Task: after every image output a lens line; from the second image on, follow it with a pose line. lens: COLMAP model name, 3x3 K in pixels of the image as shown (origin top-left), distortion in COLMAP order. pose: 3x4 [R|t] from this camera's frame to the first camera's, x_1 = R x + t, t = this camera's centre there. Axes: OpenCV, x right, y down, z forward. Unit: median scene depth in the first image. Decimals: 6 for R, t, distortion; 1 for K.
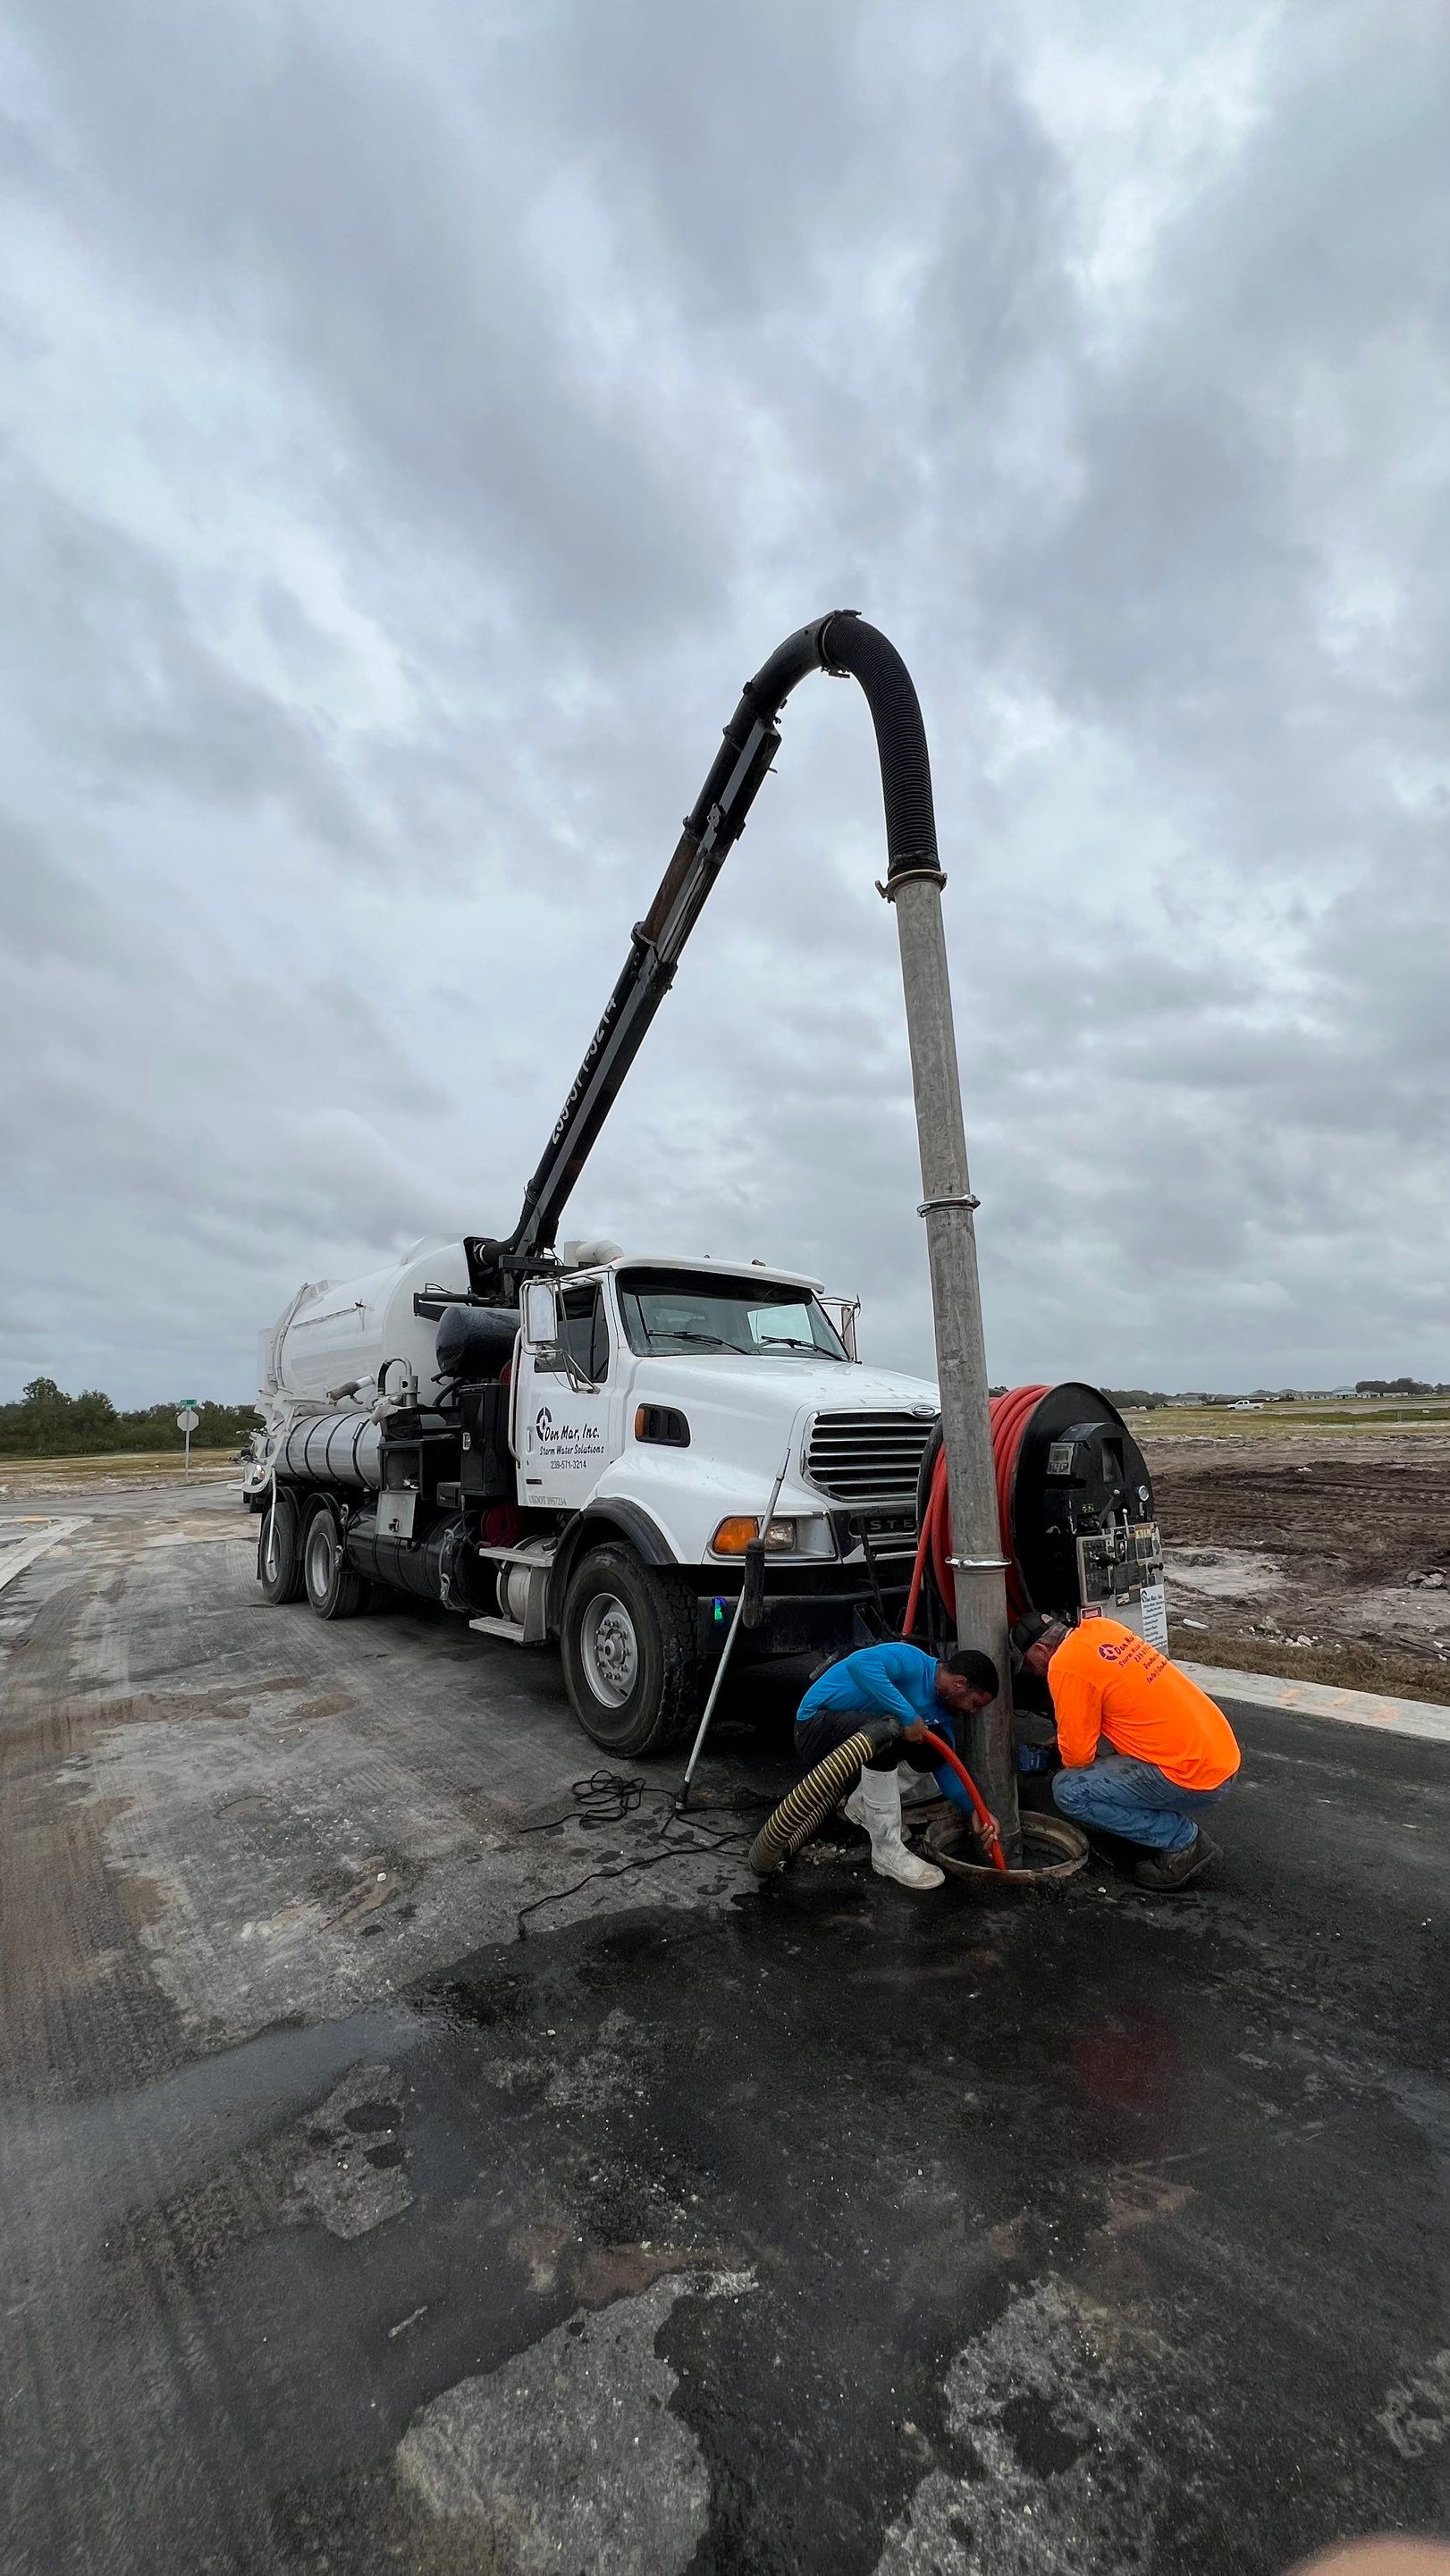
lens RADIAL K [[1032.0, 0, 725.0], [0, 1032.0, 1288.0], [0, 0, 1]] dist [0.000393, 0.000406]
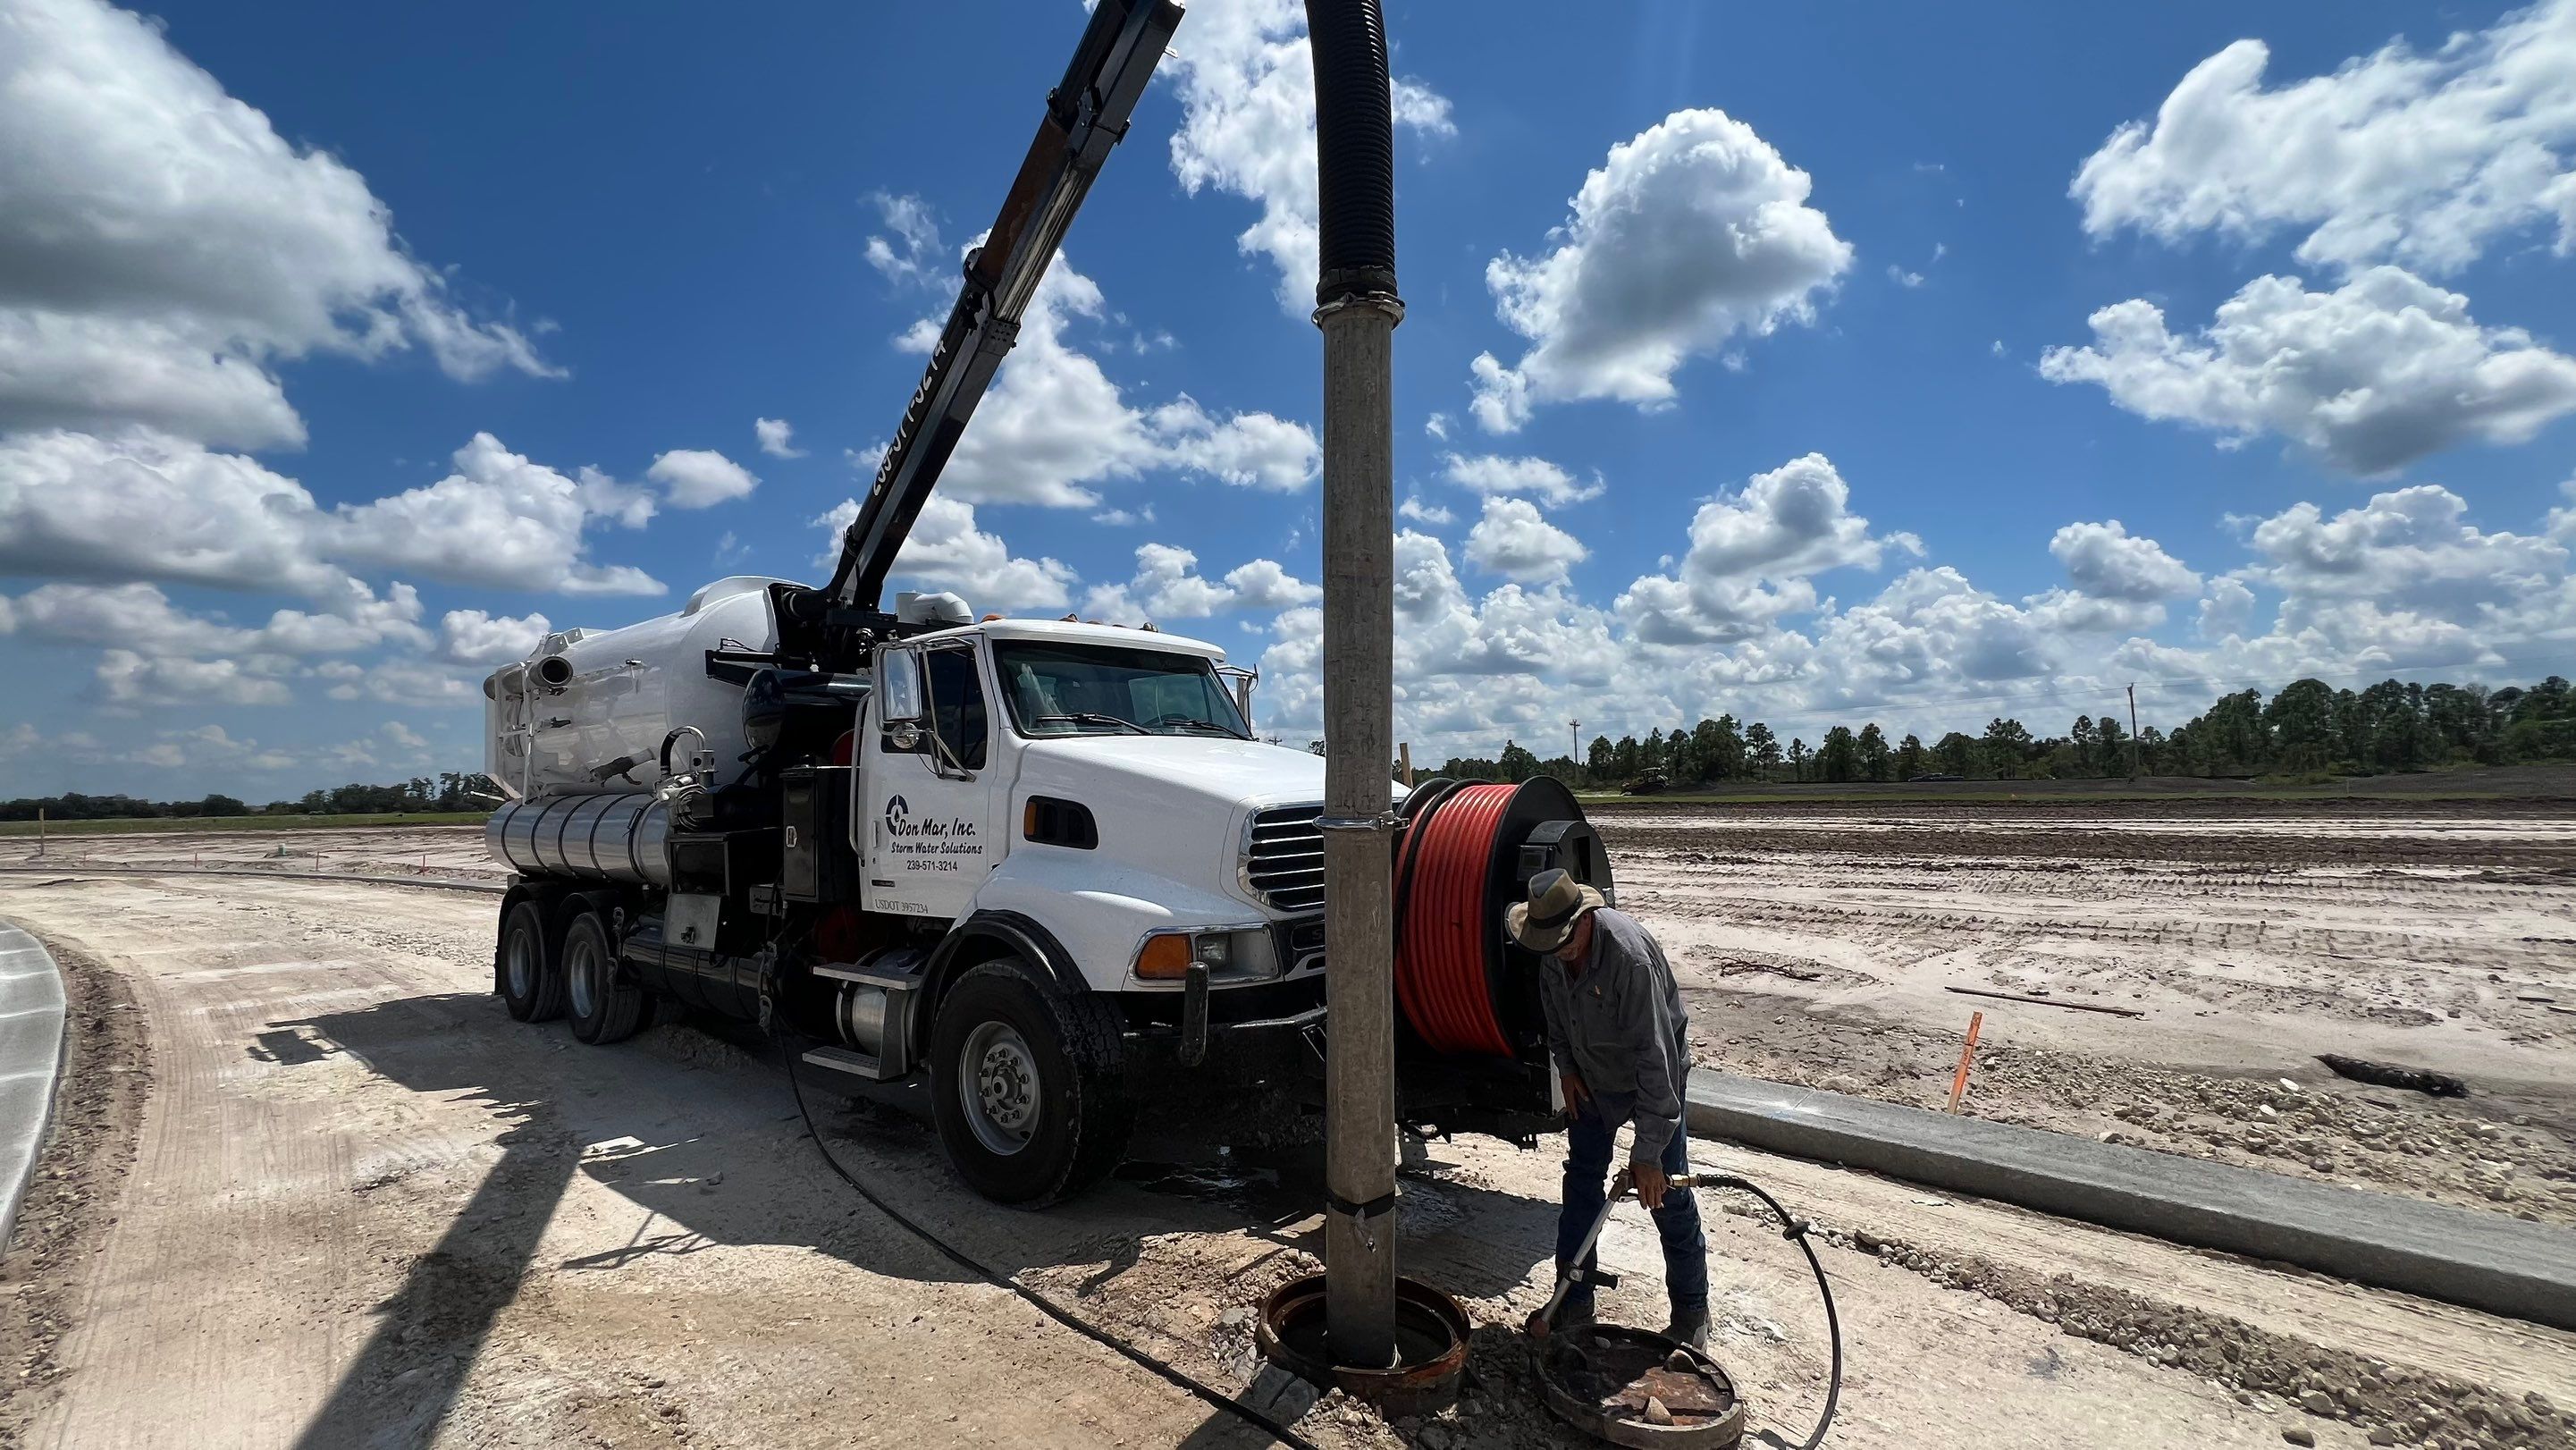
lens RADIAL K [[1034.9, 0, 1281.5], [0, 1034.9, 713.7], [0, 0, 1]] dist [-0.003905, 0.001240]
pose [[0.970958, 0.008389, 0.239104, -0.081950], [-0.024302, 0.997674, 0.063683, -0.011433], [-0.238013, -0.067644, 0.968903, 0.137762]]
